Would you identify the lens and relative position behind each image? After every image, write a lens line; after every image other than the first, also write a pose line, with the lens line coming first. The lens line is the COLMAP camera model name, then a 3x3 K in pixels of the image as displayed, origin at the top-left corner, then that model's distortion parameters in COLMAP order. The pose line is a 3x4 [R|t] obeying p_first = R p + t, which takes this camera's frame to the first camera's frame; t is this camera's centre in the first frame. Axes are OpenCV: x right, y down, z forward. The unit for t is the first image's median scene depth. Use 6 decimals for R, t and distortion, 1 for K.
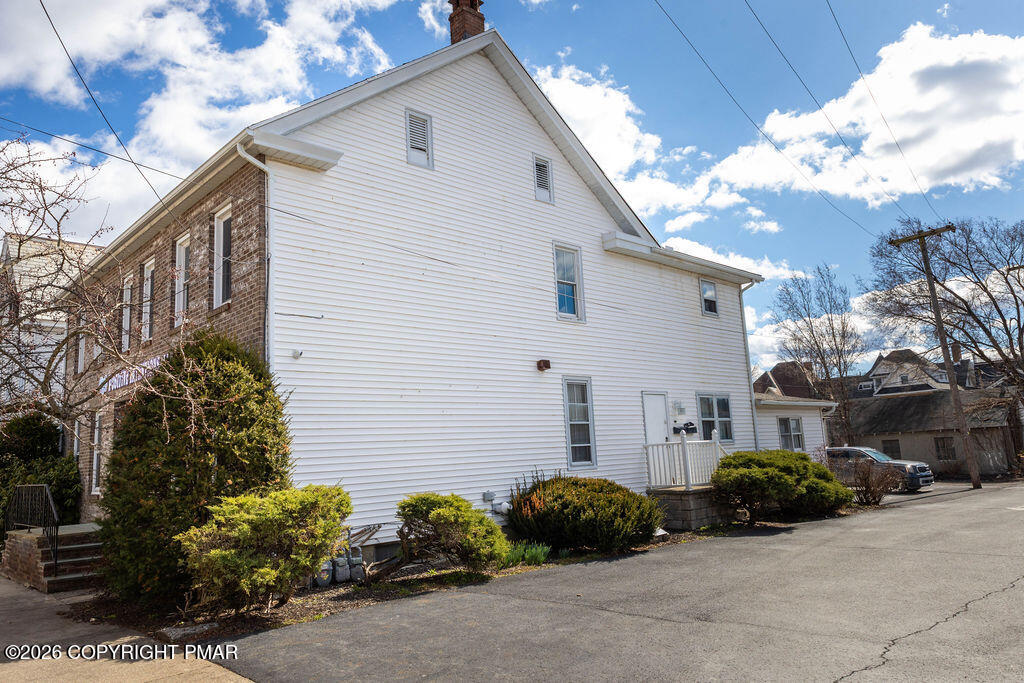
lens RADIAL K [[719.4, 0, 512.0], [0, 719.4, 341.5], [0, 0, 1]] dist [0.000362, -0.000991]
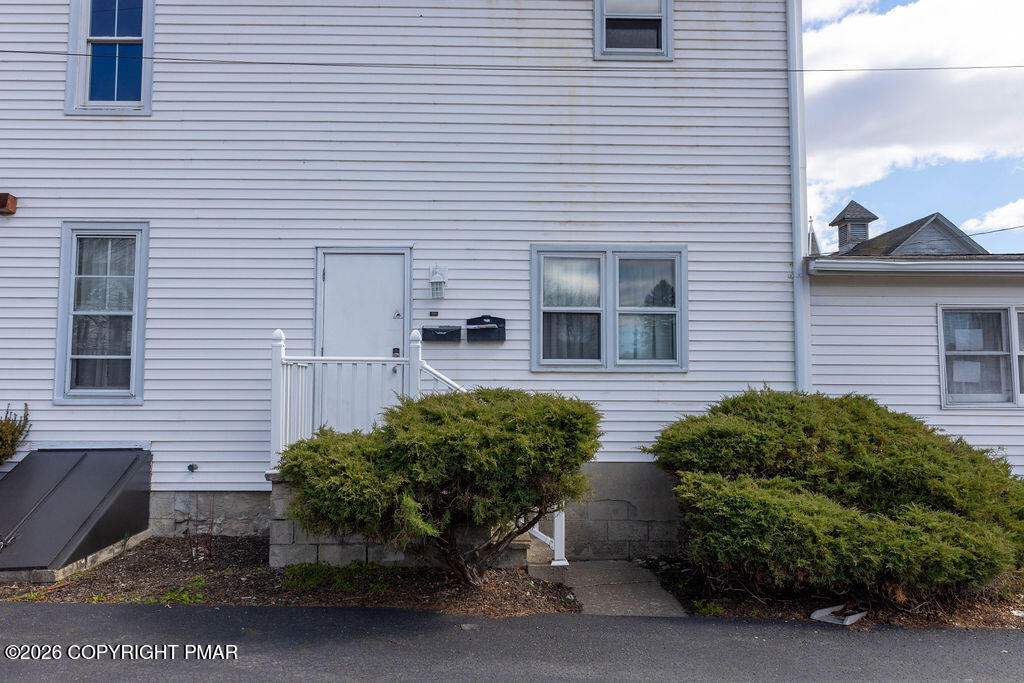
lens RADIAL K [[601.3, 0, 511.4], [0, 601.3, 380.9], [0, 0, 1]] dist [0.001139, -0.000206]
pose [[0.741757, 0.022142, -0.670303, 0.494024], [0.071018, 0.991243, 0.111332, 0.111013], [0.666898, -0.130184, 0.733689, 0.728270]]
